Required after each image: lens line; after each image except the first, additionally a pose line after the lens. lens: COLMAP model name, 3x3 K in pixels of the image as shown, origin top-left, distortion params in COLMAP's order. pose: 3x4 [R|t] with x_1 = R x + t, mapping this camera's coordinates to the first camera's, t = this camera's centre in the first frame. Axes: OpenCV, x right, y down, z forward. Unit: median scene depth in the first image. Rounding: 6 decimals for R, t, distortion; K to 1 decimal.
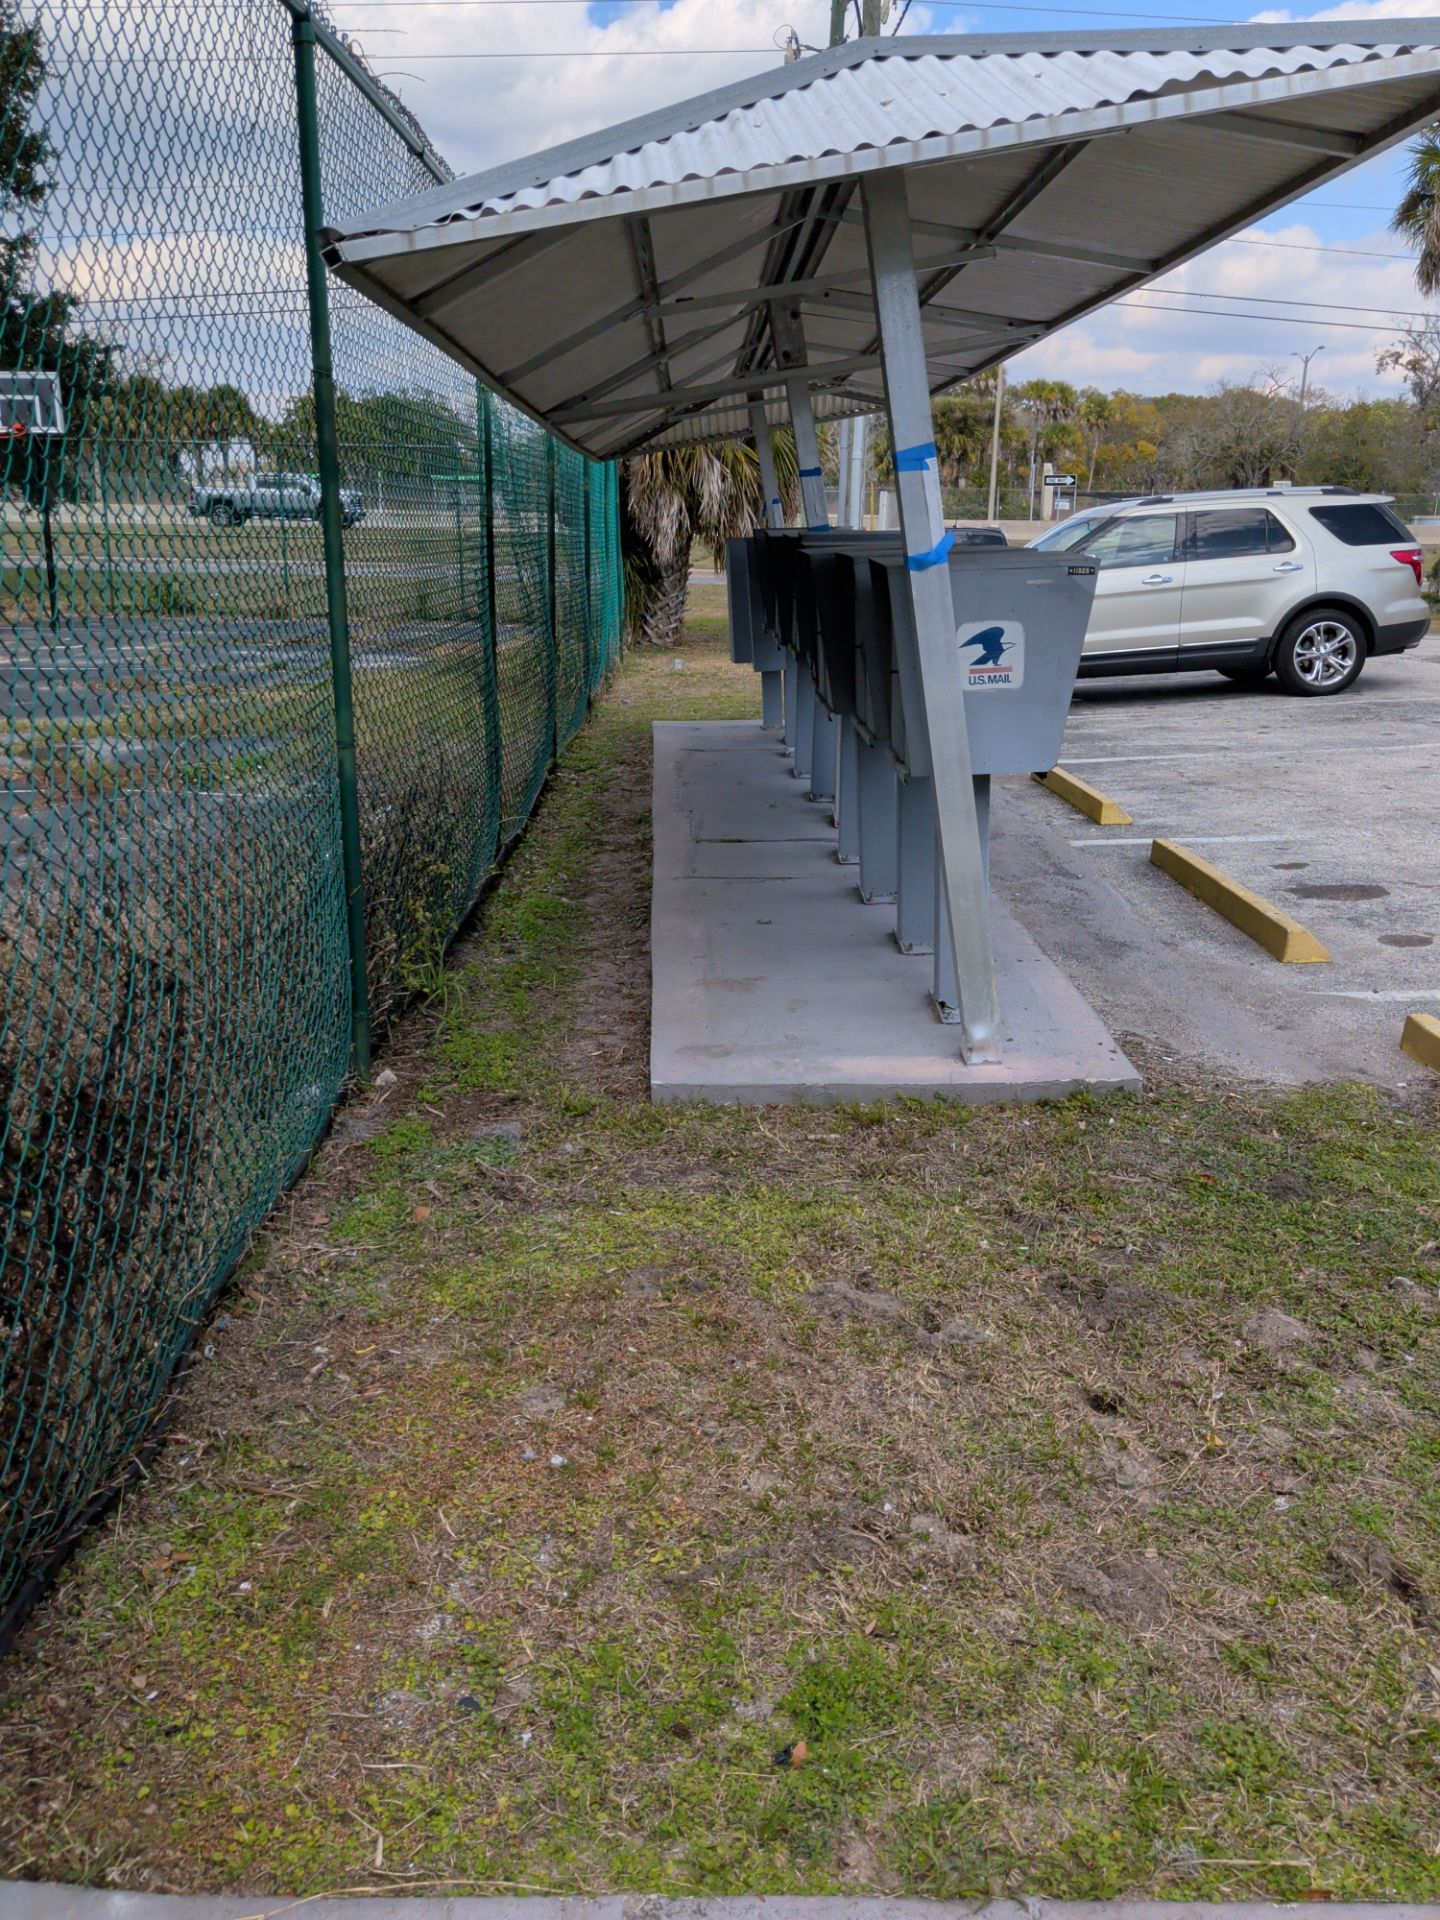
lens RADIAL K [[1636.3, 0, 720.0], [0, 1636.3, 960.0], [0, 0, 1]] dist [0.027317, 0.002779]
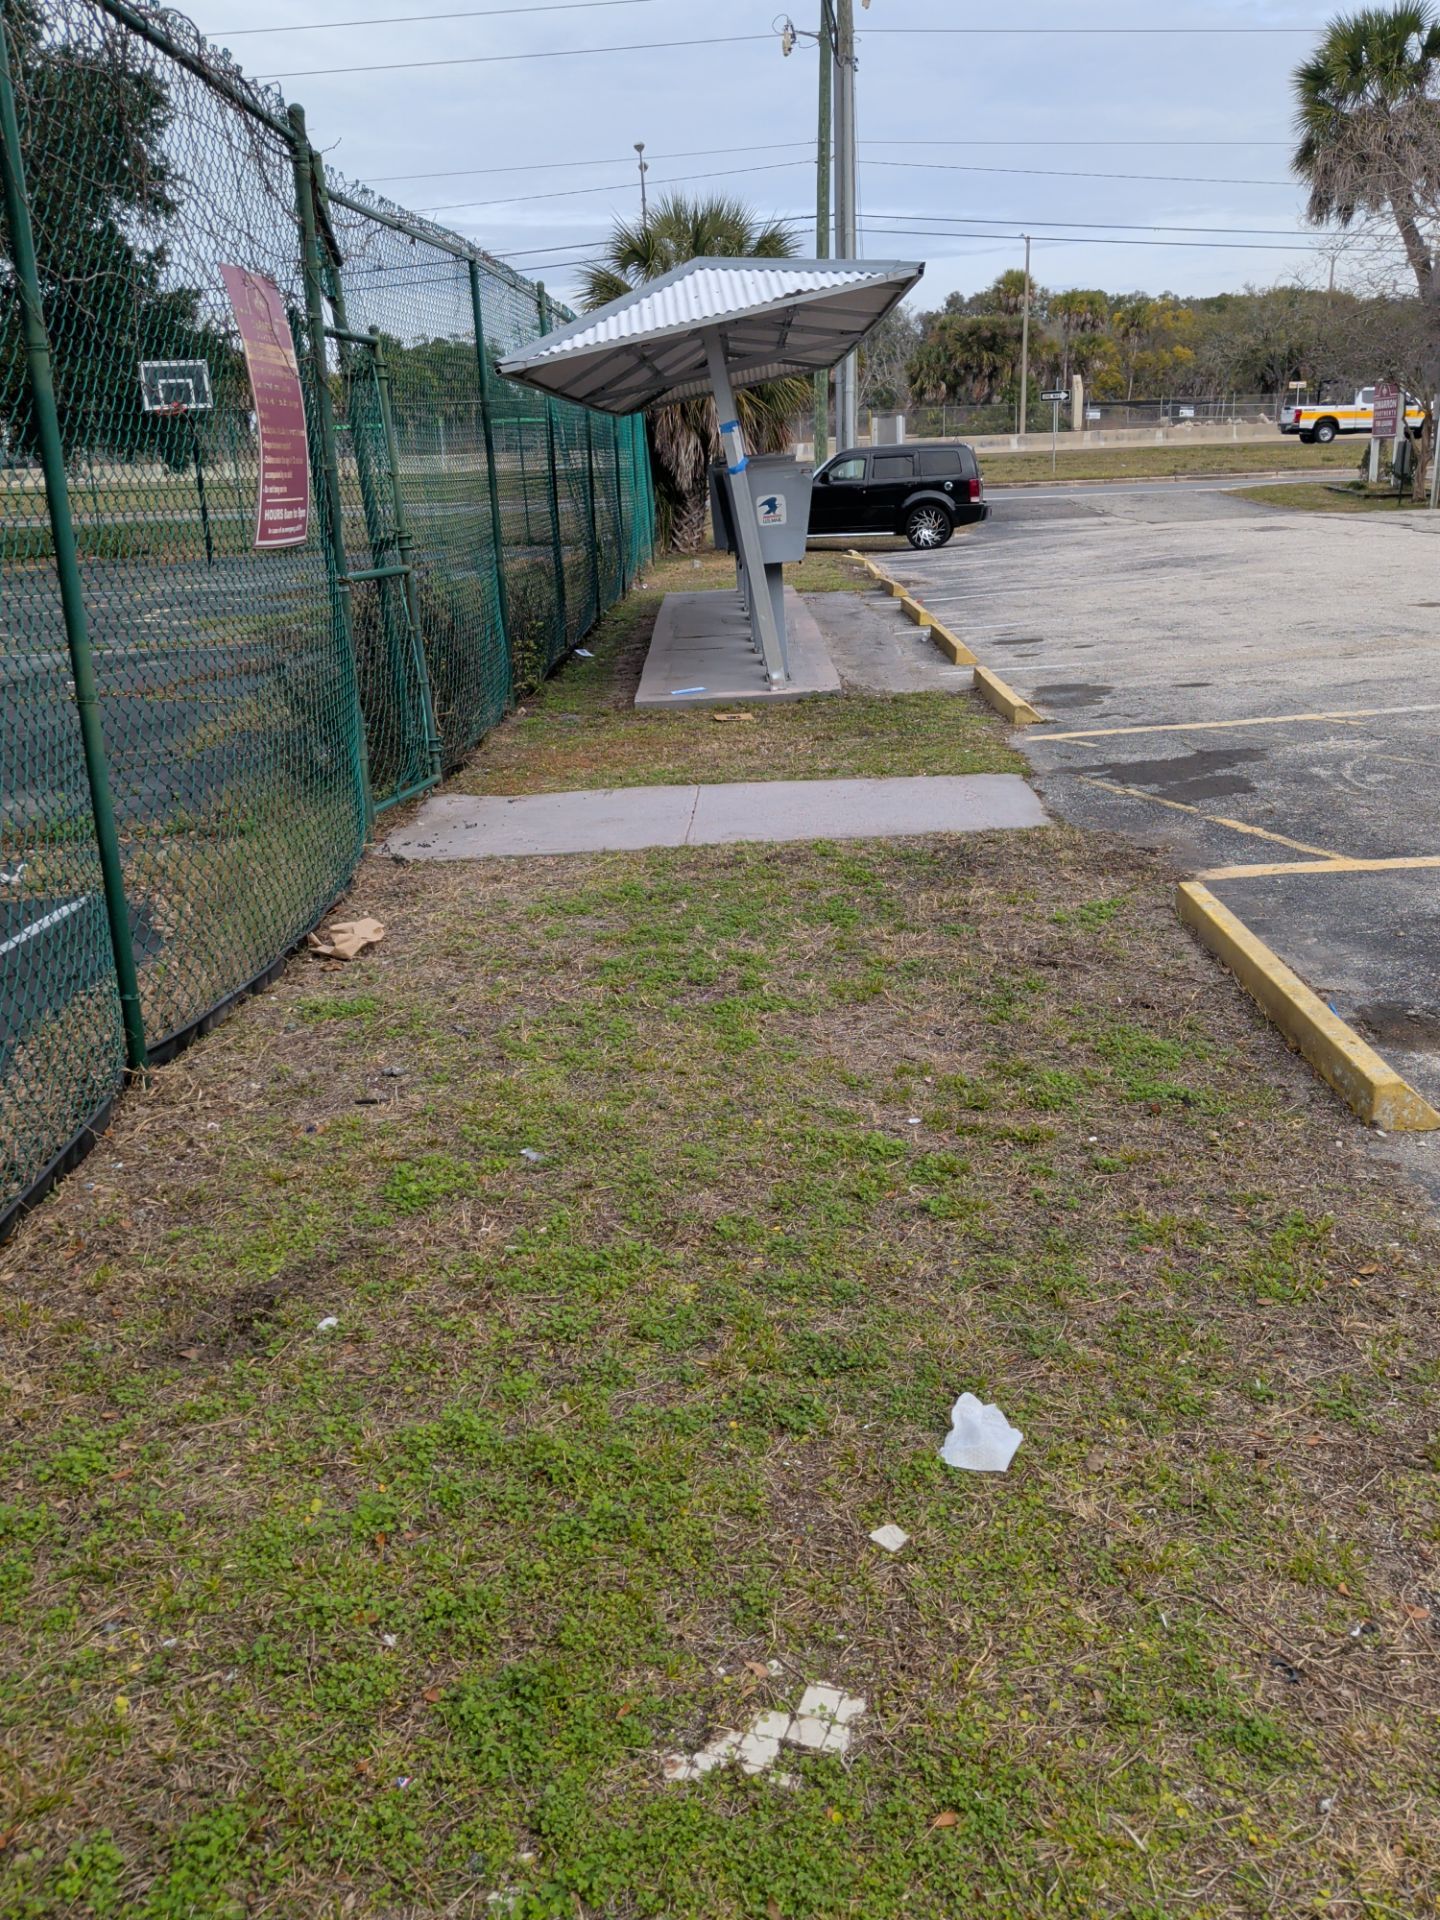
lens RADIAL K [[1589.3, 0, 720.0], [0, 1589.3, 960.0], [0, 0, 1]] dist [0.083891, -0.112910]
pose [[0.998185, -0.039238, -0.045689, 0.027110], [0.041330, 0.998097, 0.045771, 0.055376], [0.043806, -0.047576, 0.997907, -0.208724]]
